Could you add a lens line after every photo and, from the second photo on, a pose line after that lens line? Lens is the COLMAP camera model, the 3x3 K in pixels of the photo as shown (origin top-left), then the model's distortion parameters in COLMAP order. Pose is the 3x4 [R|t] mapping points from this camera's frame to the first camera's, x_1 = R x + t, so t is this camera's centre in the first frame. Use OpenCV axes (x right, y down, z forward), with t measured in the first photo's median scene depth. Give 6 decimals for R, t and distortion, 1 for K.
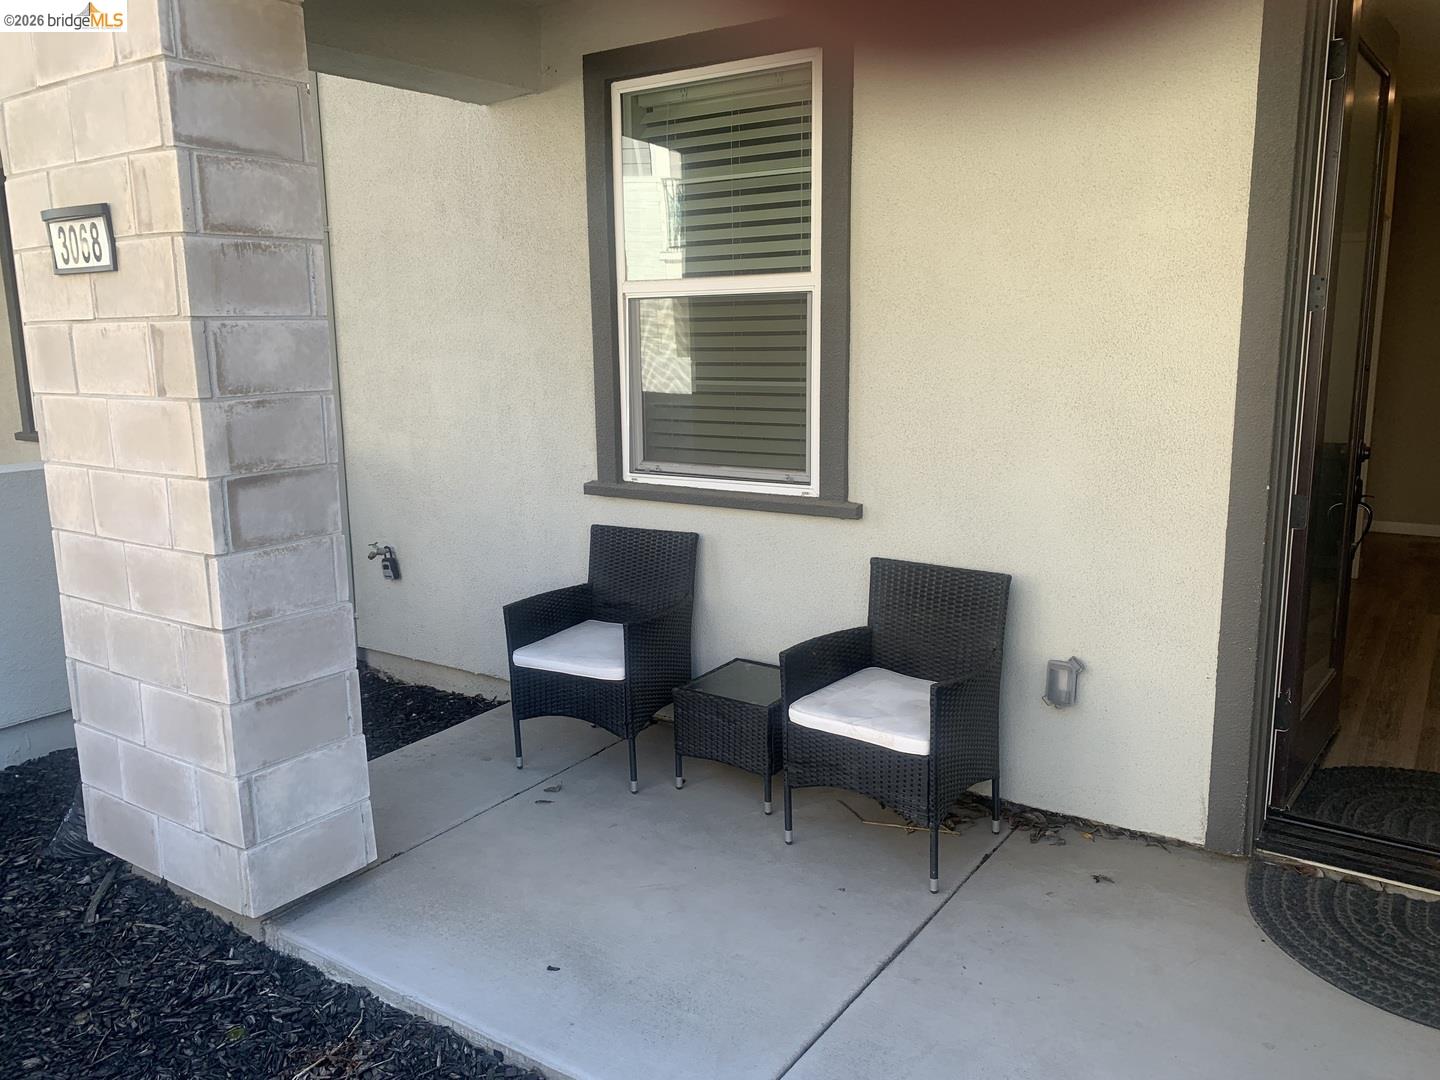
lens RADIAL K [[1112.8, 0, 720.7], [0, 1112.8, 536.6], [0, 0, 1]] dist [0.010141, 0.006331]
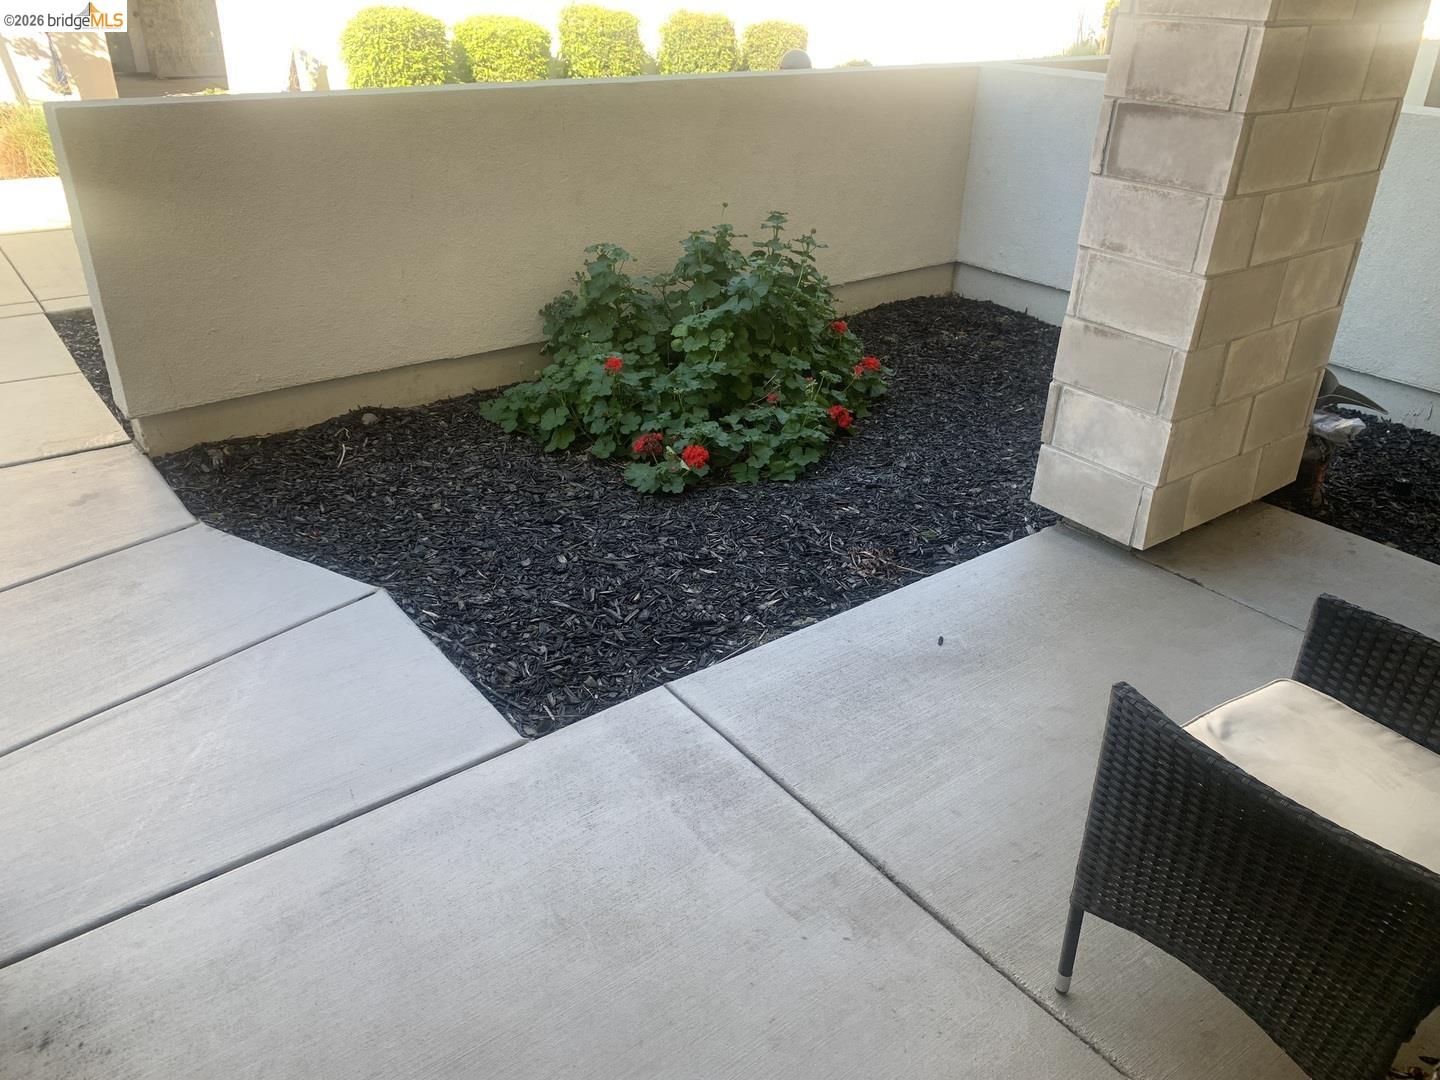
lens RADIAL K [[1112.8, 0, 720.2], [0, 1112.8, 537.1], [0, 0, 1]] dist [0.010141, 0.006331]
pose [[-0.313158, 0.450330, -0.836143, 0.699088], [-0.192021, 0.832219, 0.520134, -0.176587], [0.930086, 0.323441, -0.174144, 0.934814]]
